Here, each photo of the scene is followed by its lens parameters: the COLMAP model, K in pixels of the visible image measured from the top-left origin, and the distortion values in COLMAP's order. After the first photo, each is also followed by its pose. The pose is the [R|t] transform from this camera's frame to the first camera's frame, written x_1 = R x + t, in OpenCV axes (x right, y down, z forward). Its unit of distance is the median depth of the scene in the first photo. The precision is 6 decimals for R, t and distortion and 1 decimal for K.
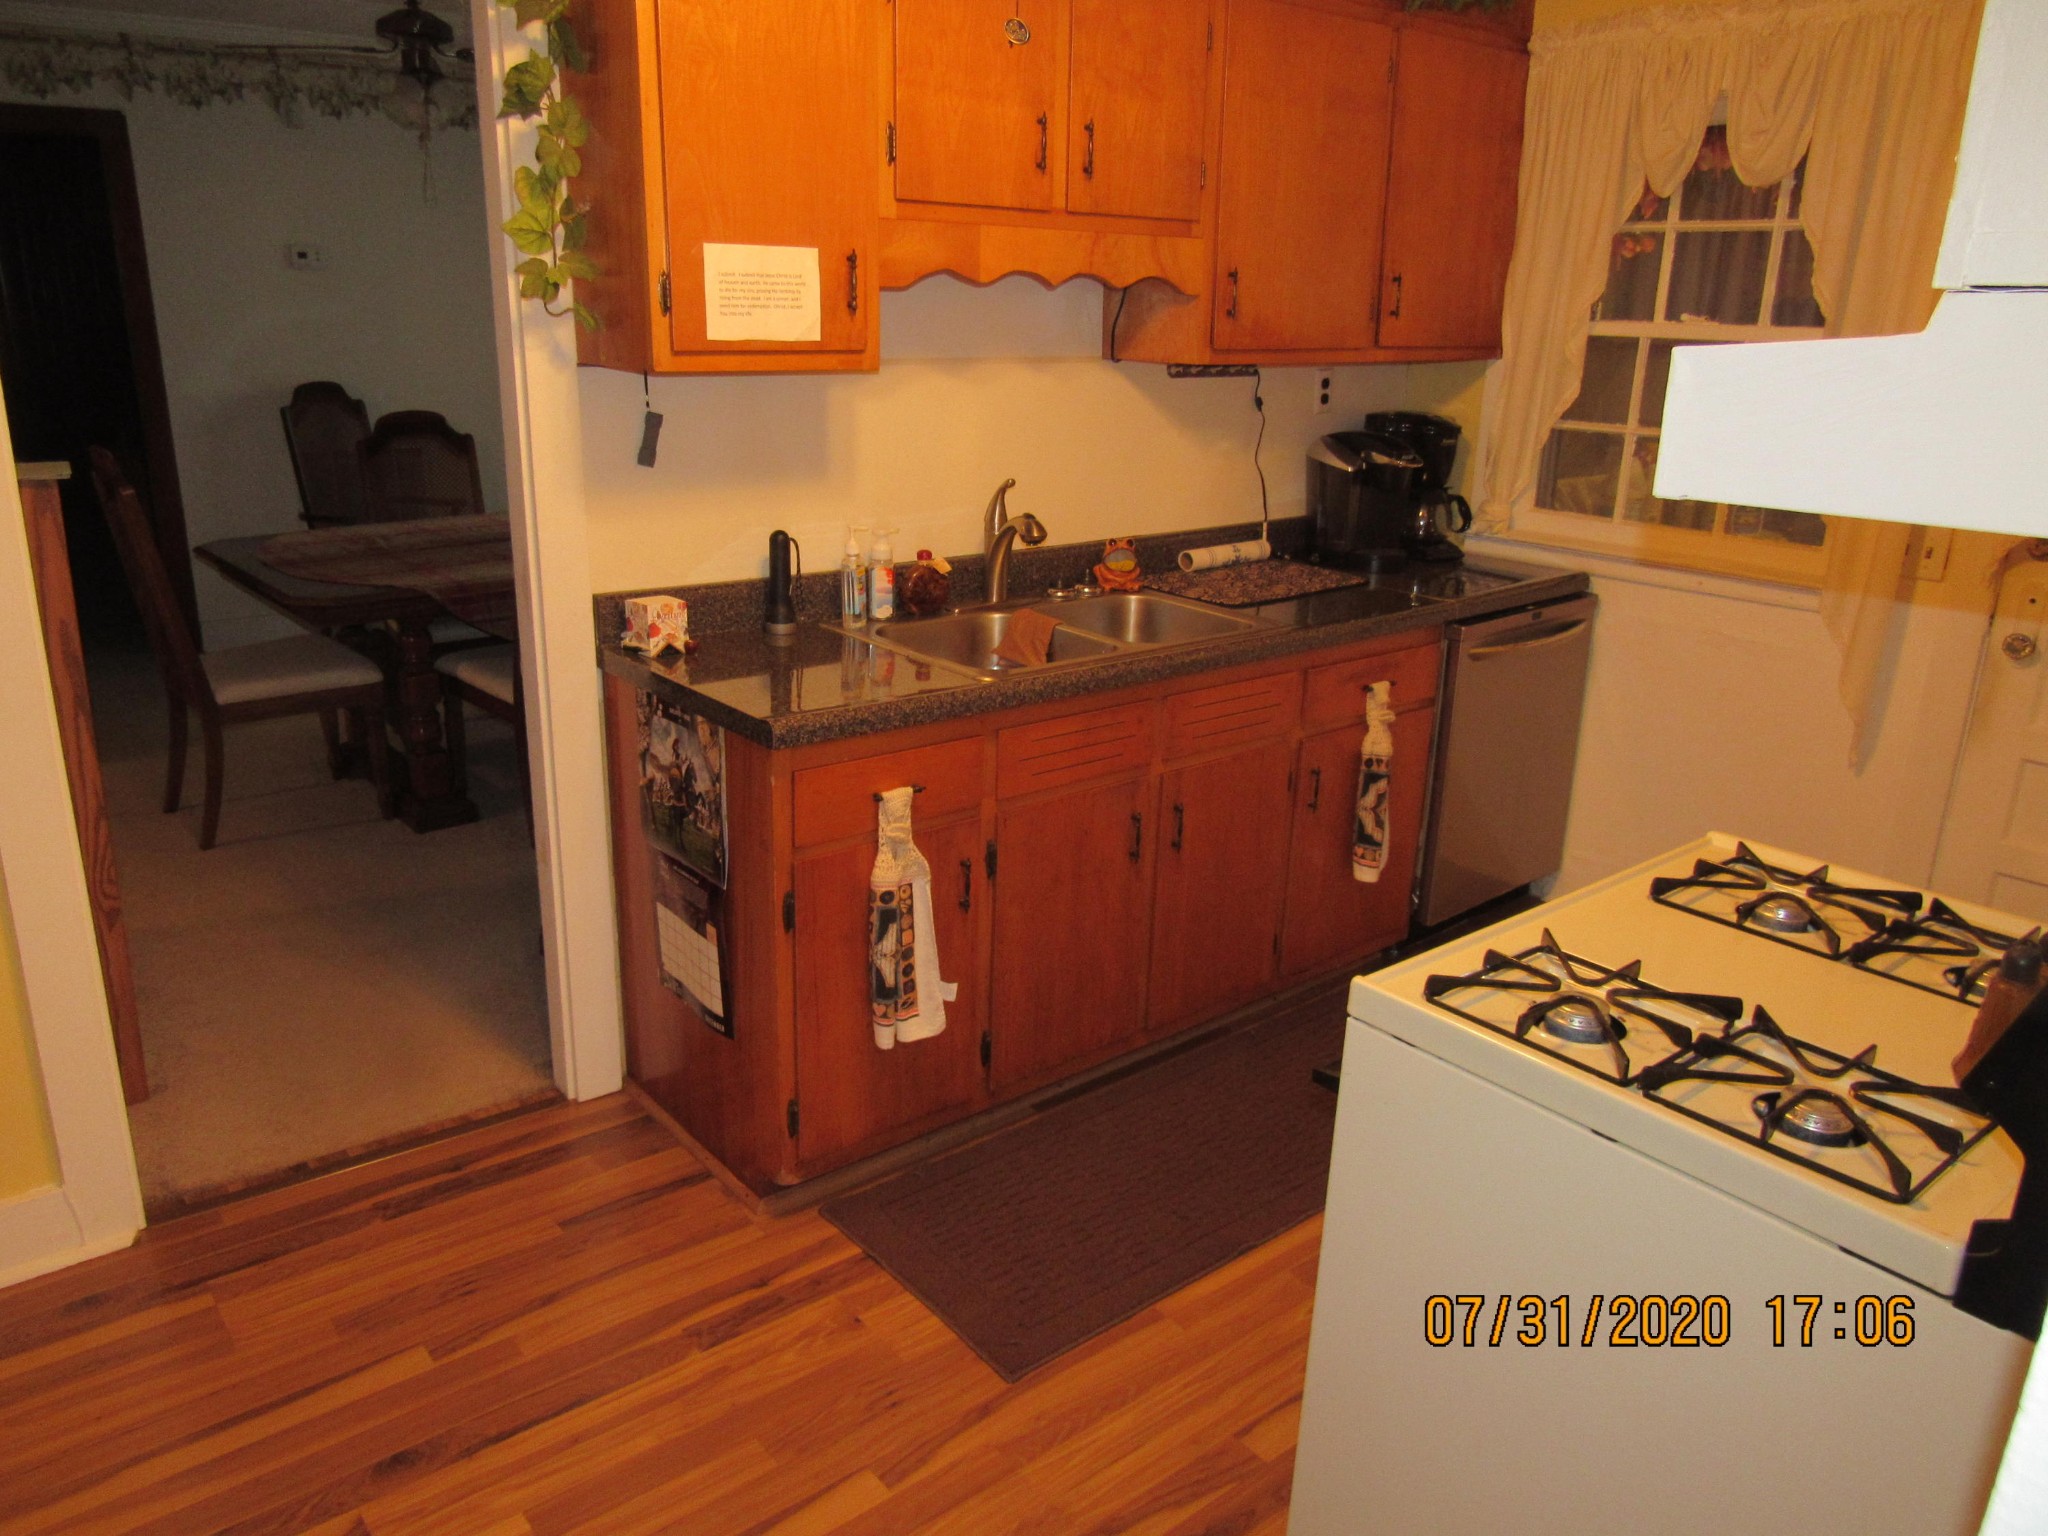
lens RADIAL K [[1462.1, 0, 1024.0], [0, 1462.1, 768.0], [0, 0, 1]] dist [-0.045771, 0.037961]
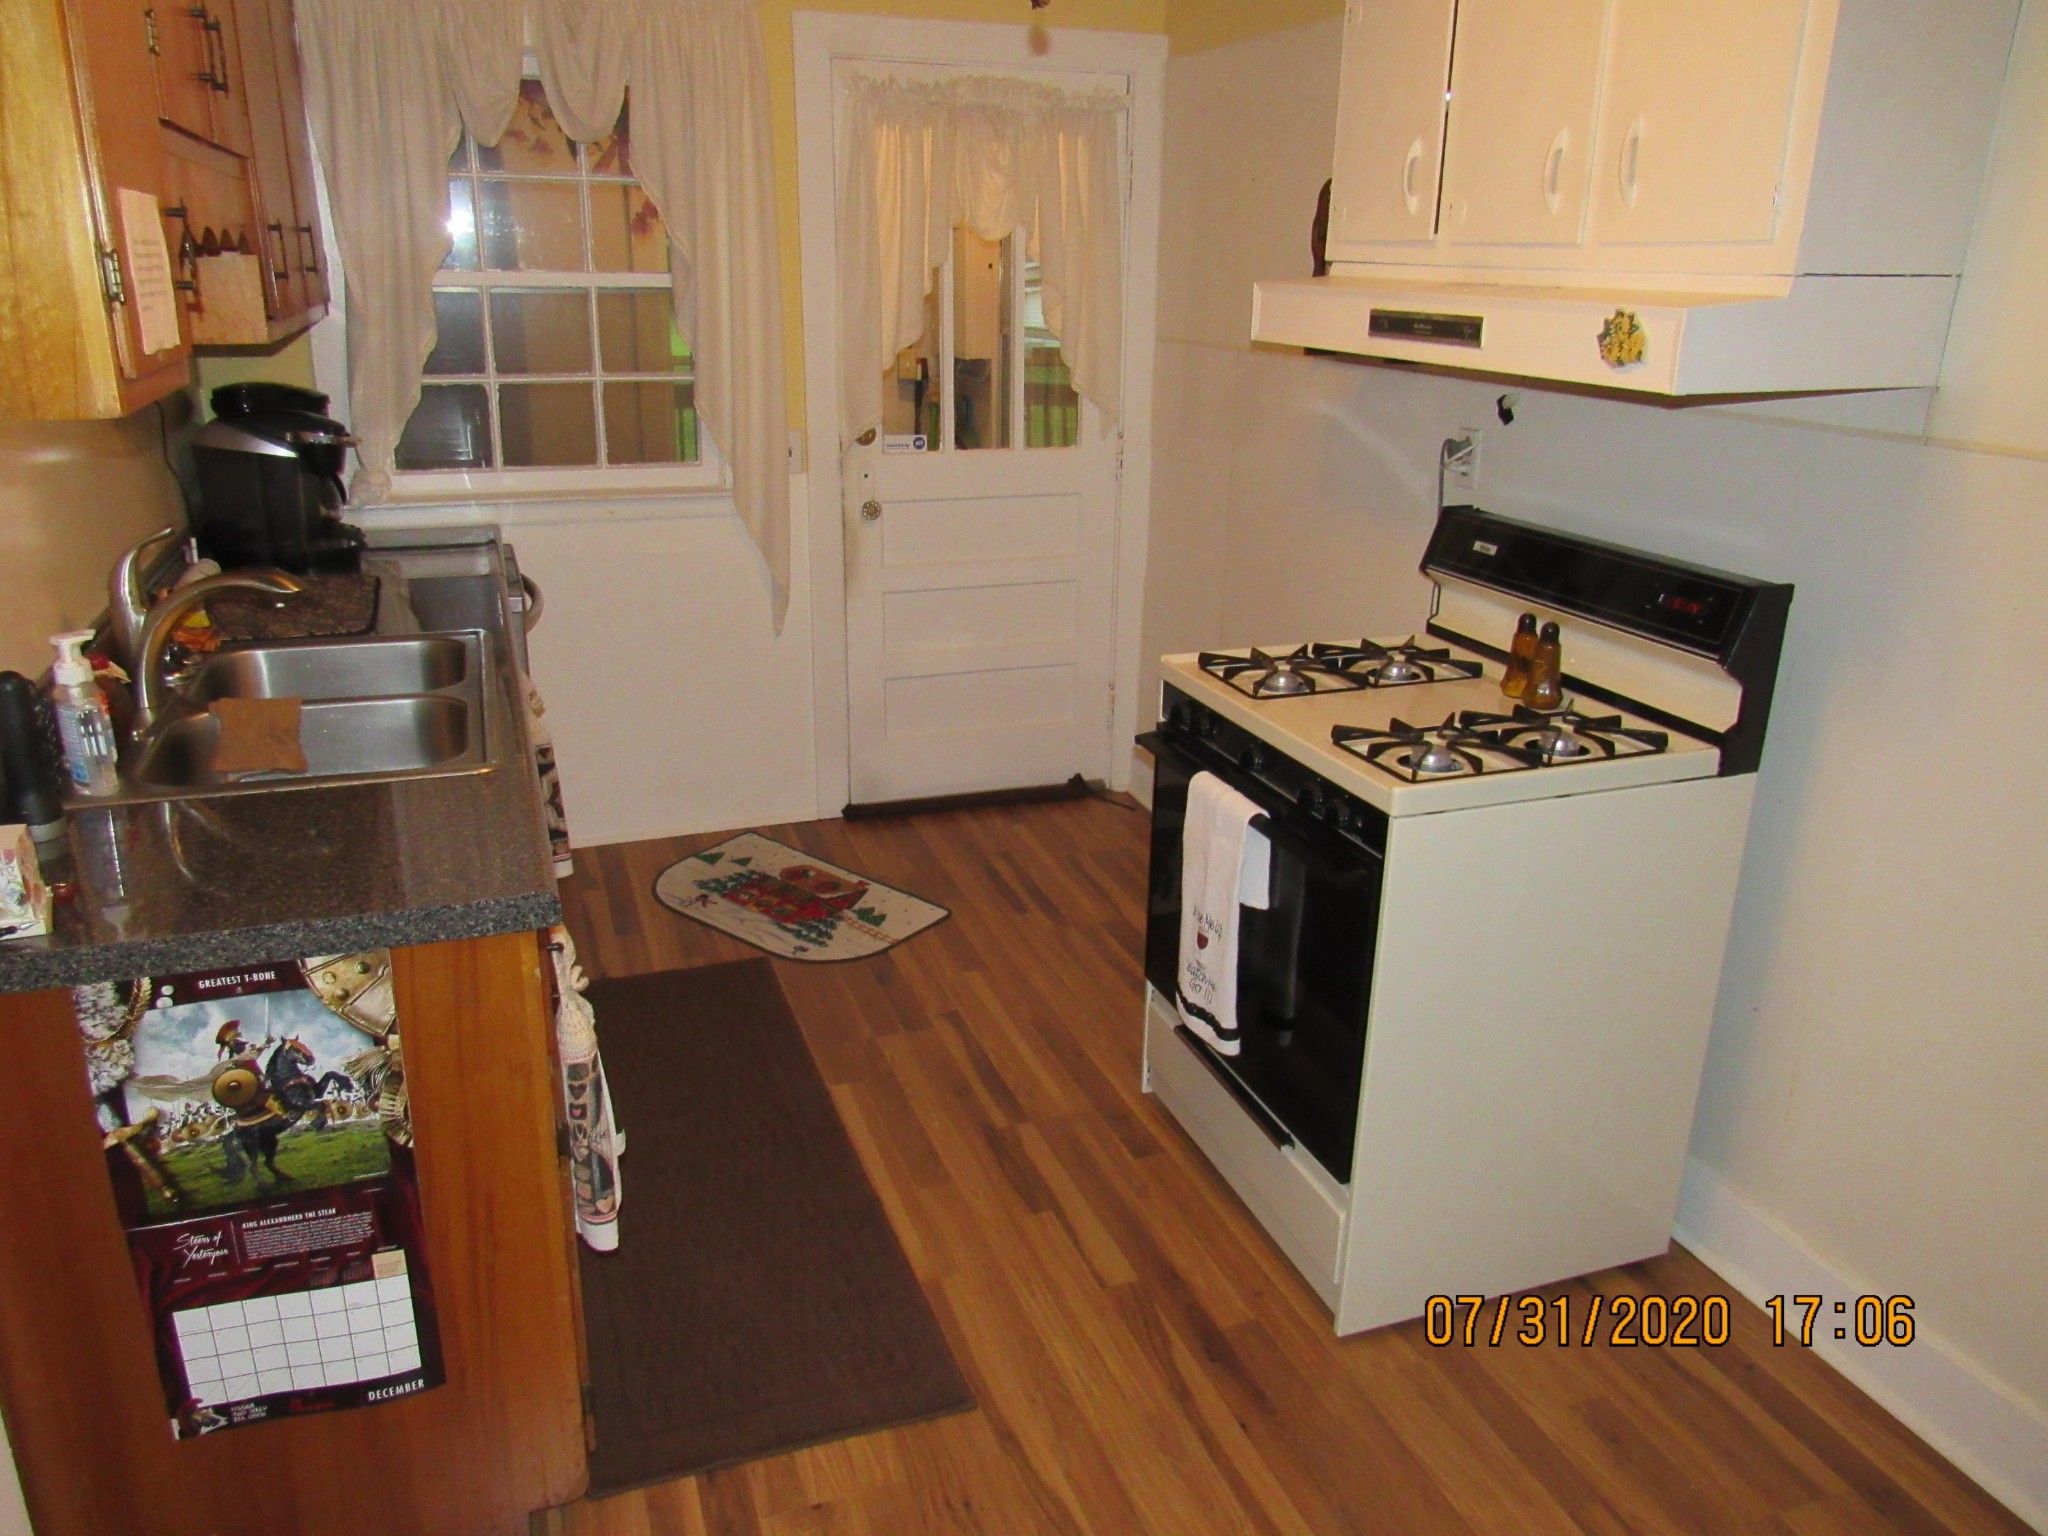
lens RADIAL K [[1462.1, 0, 1024.0], [0, 1462.1, 768.0], [0, 0, 1]] dist [-0.045771, 0.037961]
pose [[0.340093, -0.325092, 0.882412, -0.619150], [0.279792, 0.930831, 0.235094, -0.166548], [-0.897804, 0.166938, 0.407528, 0.441278]]
